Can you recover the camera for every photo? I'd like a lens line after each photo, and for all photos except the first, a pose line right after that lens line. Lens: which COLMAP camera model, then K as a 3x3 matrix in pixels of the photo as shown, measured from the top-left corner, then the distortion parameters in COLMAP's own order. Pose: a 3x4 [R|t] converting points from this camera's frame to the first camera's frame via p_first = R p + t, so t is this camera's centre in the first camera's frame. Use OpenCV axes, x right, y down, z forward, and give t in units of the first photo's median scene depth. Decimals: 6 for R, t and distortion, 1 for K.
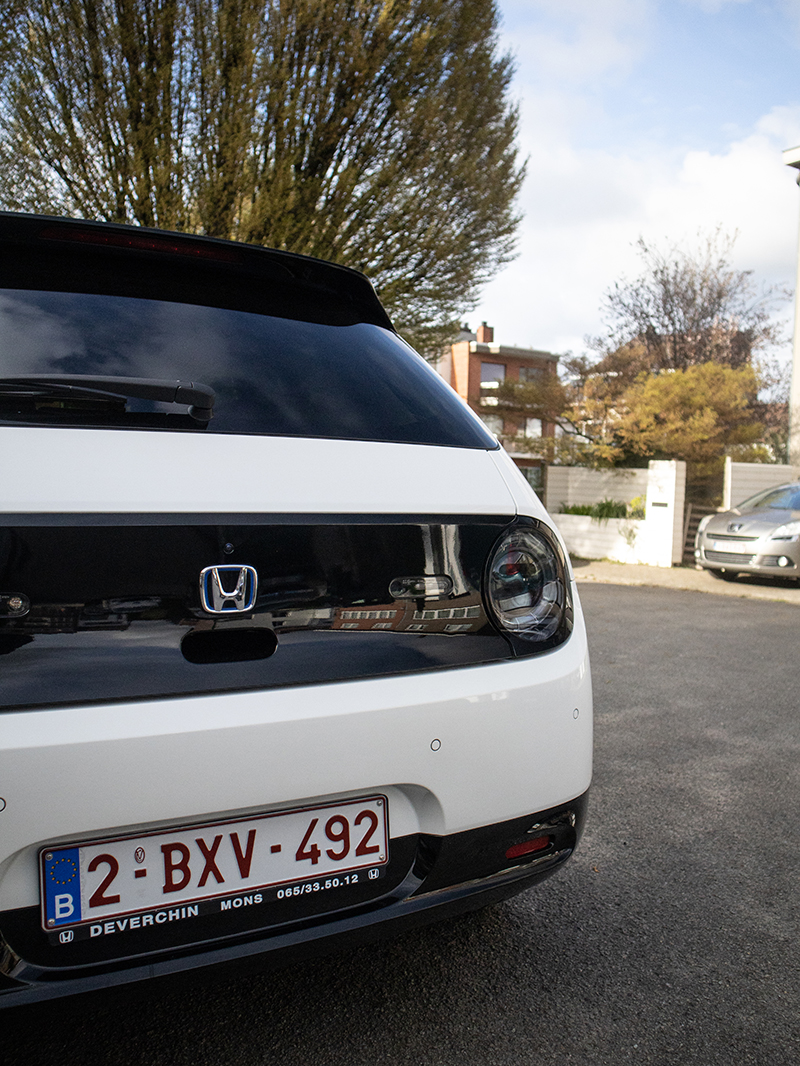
lens RADIAL K [[910.3, 0, 404.7], [0, 910.3, 535.3], [0, 0, 1]] dist [-0.087371, 0.053127]
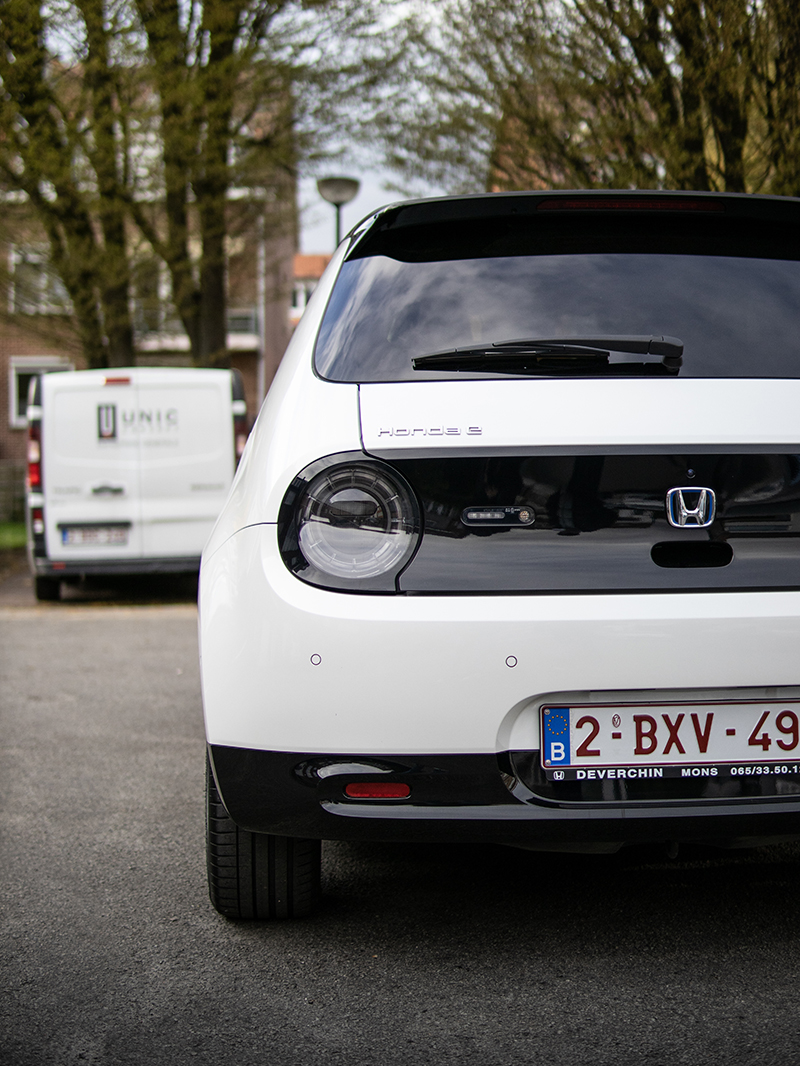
lens RADIAL K [[1556.8, 0, 395.4], [0, 1556.8, 491.1], [0, 0, 1]] dist [-0.197072, 0.000000]
pose [[0.887742, -0.017051, -0.460026, 0.398826], [0.000884, 0.999375, -0.035337, 0.109197], [0.460341, 0.030963, 0.887202, -0.991144]]
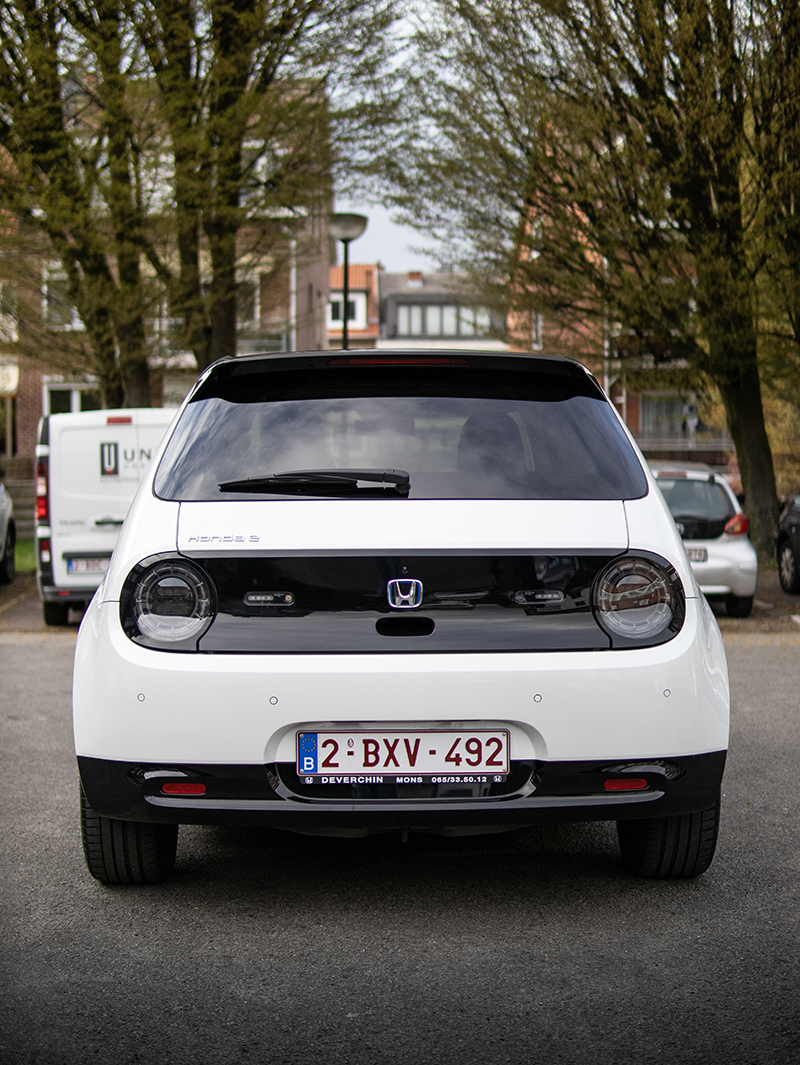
lens RADIAL K [[1555.3, 0, 396.8], [0, 1555.3, 531.0], [0, 0, 1]] dist [-0.197072, 0.000000]
pose [[0.878382, -0.007695, -0.477897, 1.185082], [-0.002549, 0.999781, -0.020784, 0.002622], [0.477952, 0.019474, 0.878170, -1.565355]]
